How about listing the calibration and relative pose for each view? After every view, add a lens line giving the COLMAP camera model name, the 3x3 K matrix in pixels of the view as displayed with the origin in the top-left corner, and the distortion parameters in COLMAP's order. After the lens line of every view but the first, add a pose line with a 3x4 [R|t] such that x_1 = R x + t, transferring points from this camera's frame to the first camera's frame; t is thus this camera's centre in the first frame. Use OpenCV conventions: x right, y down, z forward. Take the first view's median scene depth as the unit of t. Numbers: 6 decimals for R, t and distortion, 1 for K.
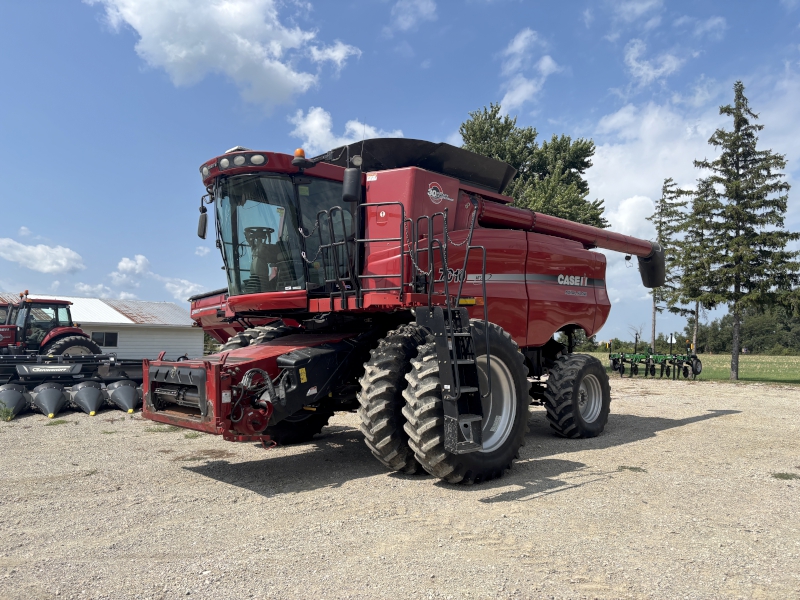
lens RADIAL K [[624.4, 0, 432.1], [0, 624.4, 290.5], [0, 0, 1]] dist [0.038807, -0.006664]
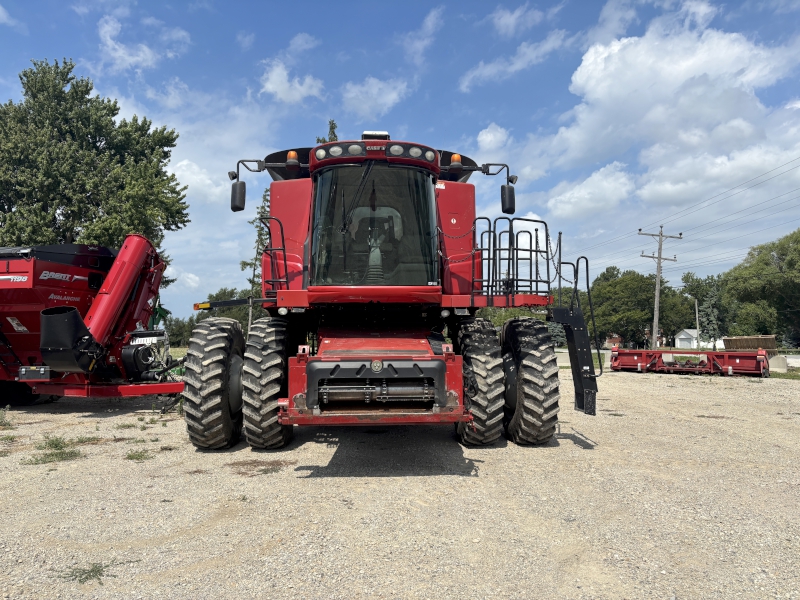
lens RADIAL K [[624.4, 0, 395.8], [0, 624.4, 297.7], [0, 0, 1]] dist [0.038807, -0.006664]
pose [[0.653398, 0.043288, 0.755776, -0.259560], [-0.056882, 0.998349, -0.008006, 0.007827], [-0.754874, -0.037759, 0.654782, 0.089601]]
